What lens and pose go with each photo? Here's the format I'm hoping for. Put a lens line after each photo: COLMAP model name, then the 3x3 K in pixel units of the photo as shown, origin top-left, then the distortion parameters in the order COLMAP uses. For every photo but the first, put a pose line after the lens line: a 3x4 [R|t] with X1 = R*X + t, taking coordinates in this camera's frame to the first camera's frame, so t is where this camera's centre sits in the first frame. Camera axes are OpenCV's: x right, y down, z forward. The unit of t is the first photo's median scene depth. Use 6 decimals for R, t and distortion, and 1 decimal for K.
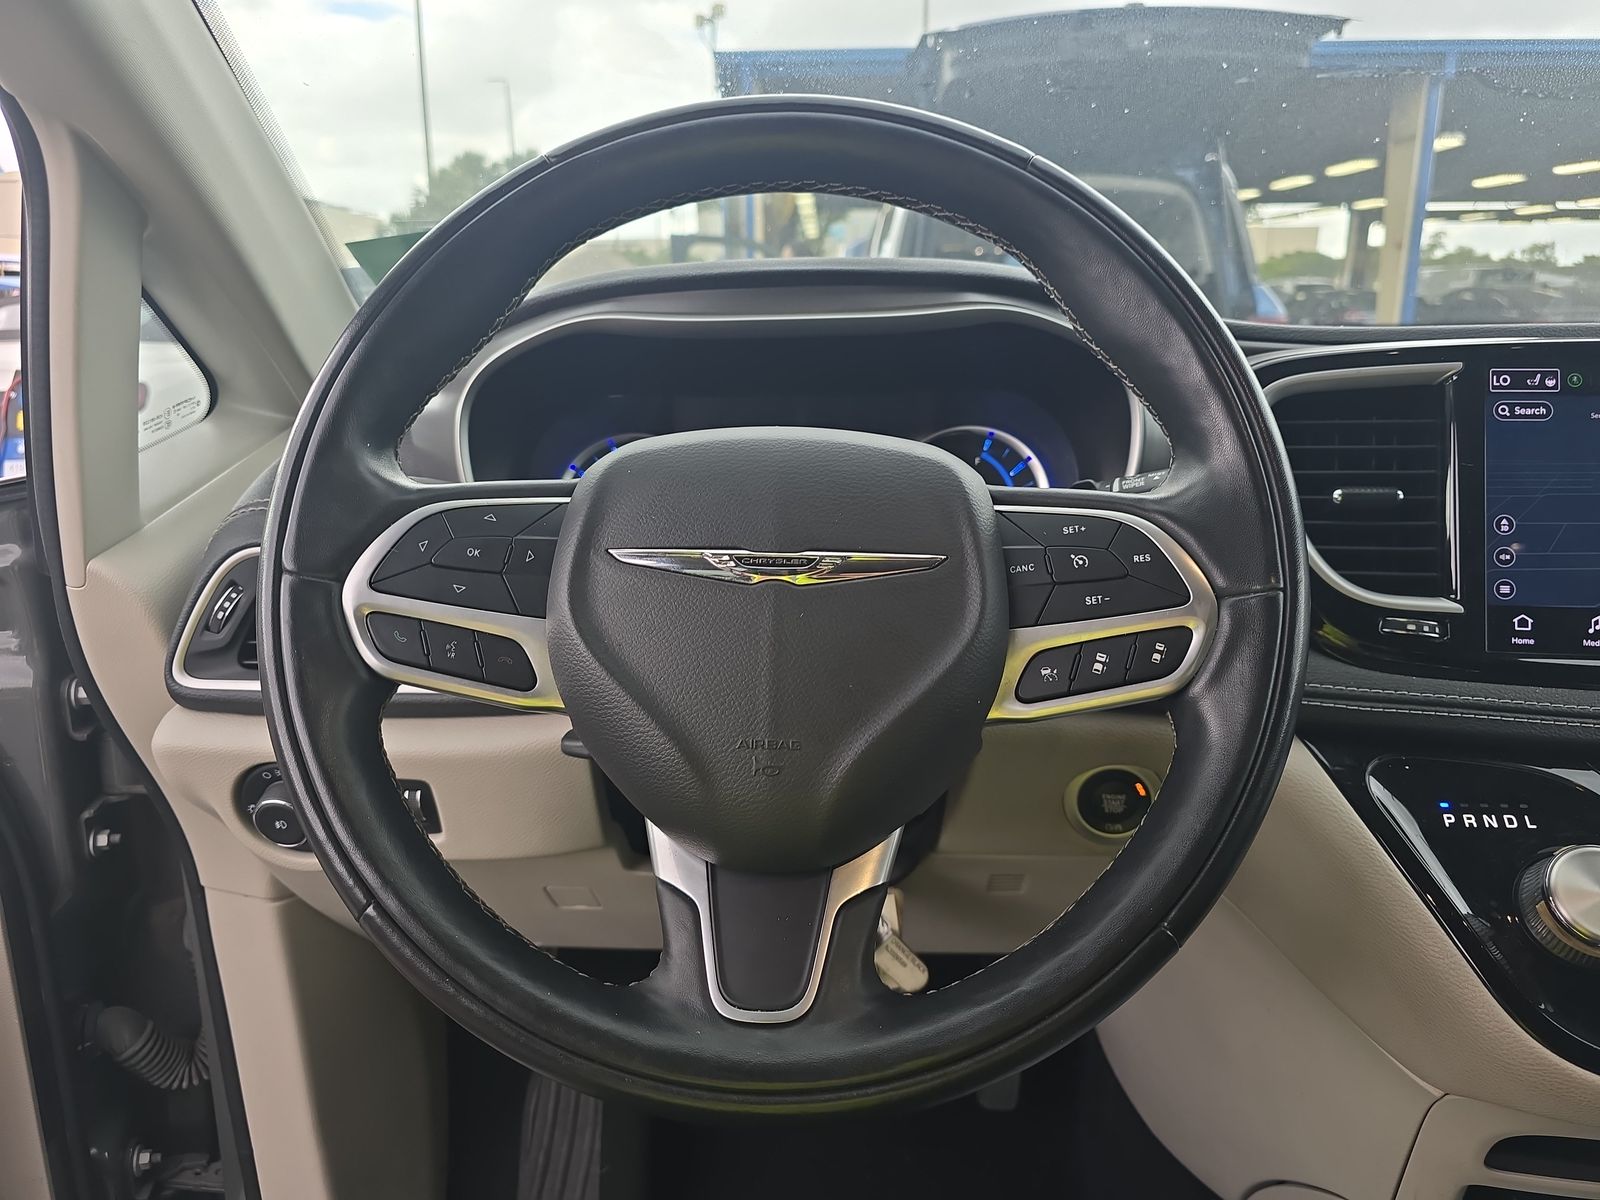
lens RADIAL K [[1079.2, 0, 782.8], [0, 1079.2, 603.7], [0, 0, 1]] dist [-0.001094, -0.004090]
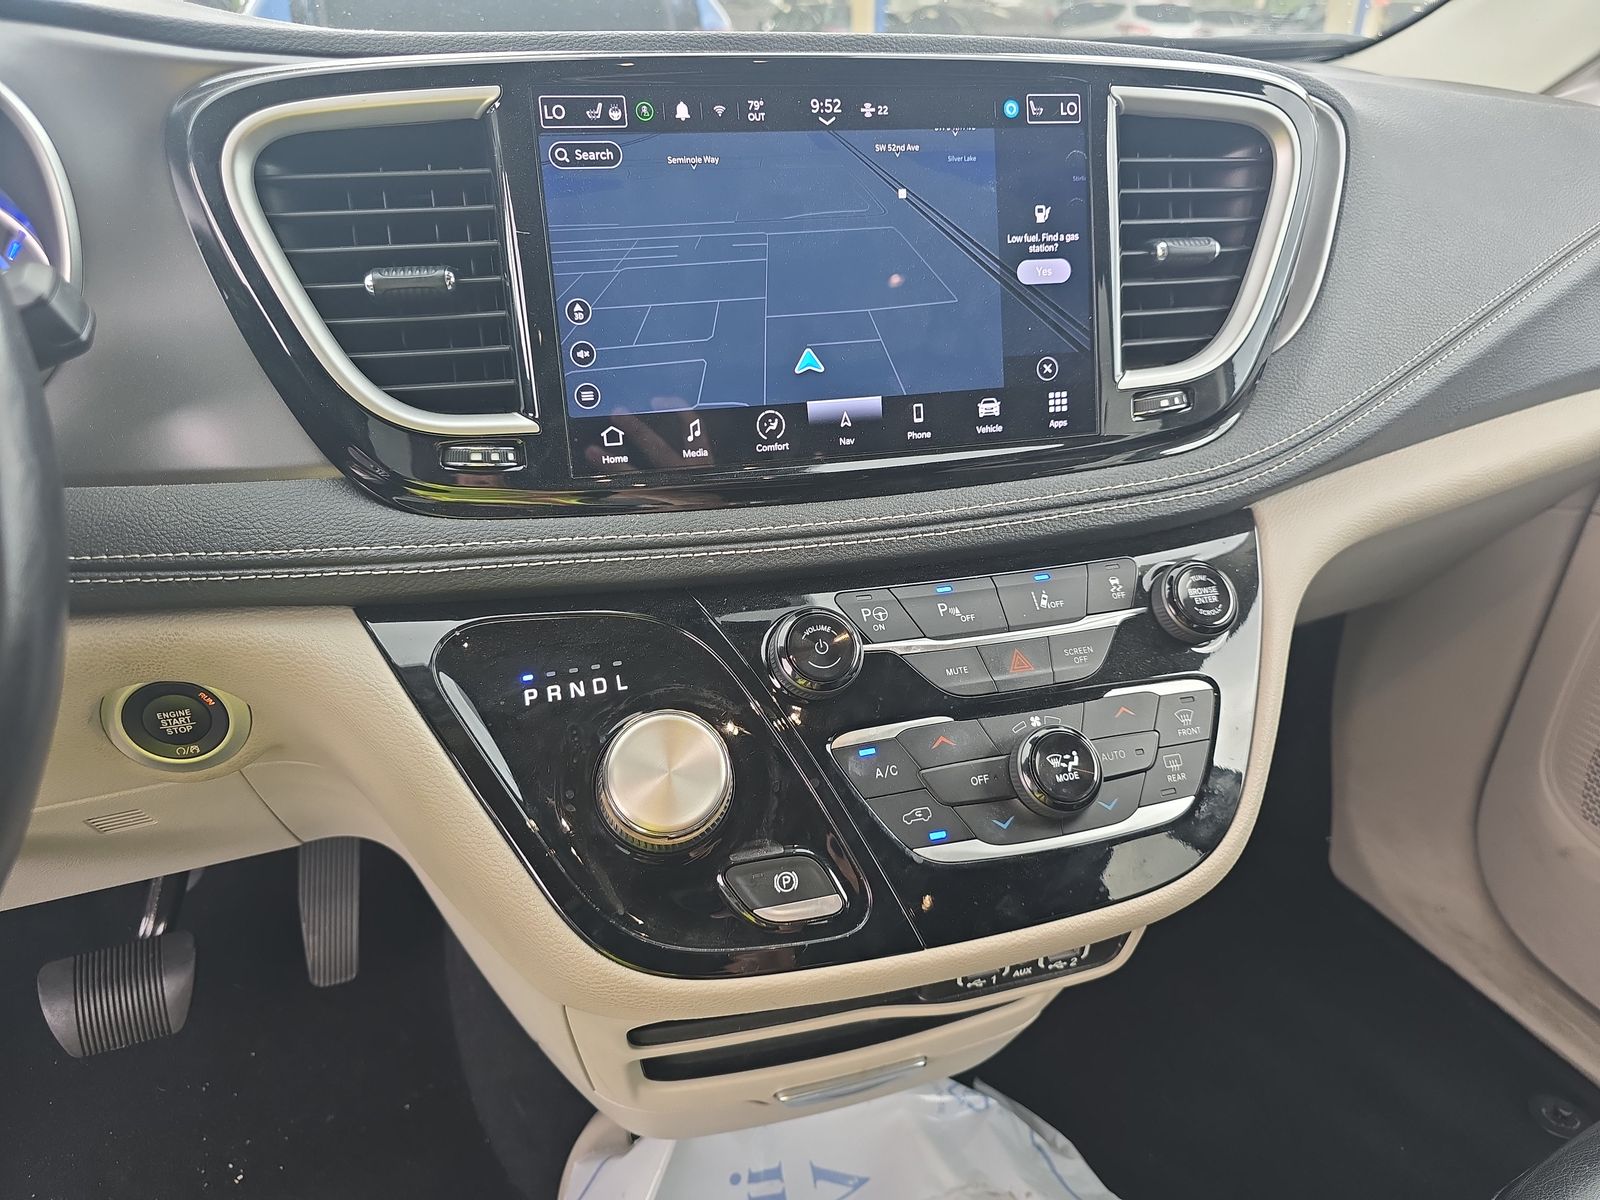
lens RADIAL K [[1089.9, 0, 792.3], [0, 1089.9, 600.7], [0, 0, 1]] dist [0.025514, -0.034577]
pose [[0.918899, -0.164969, 0.358344, 0.494046], [0.082277, 0.968532, 0.234897, -0.043719], [-0.385819, -0.186363, 0.903556, 0.187105]]
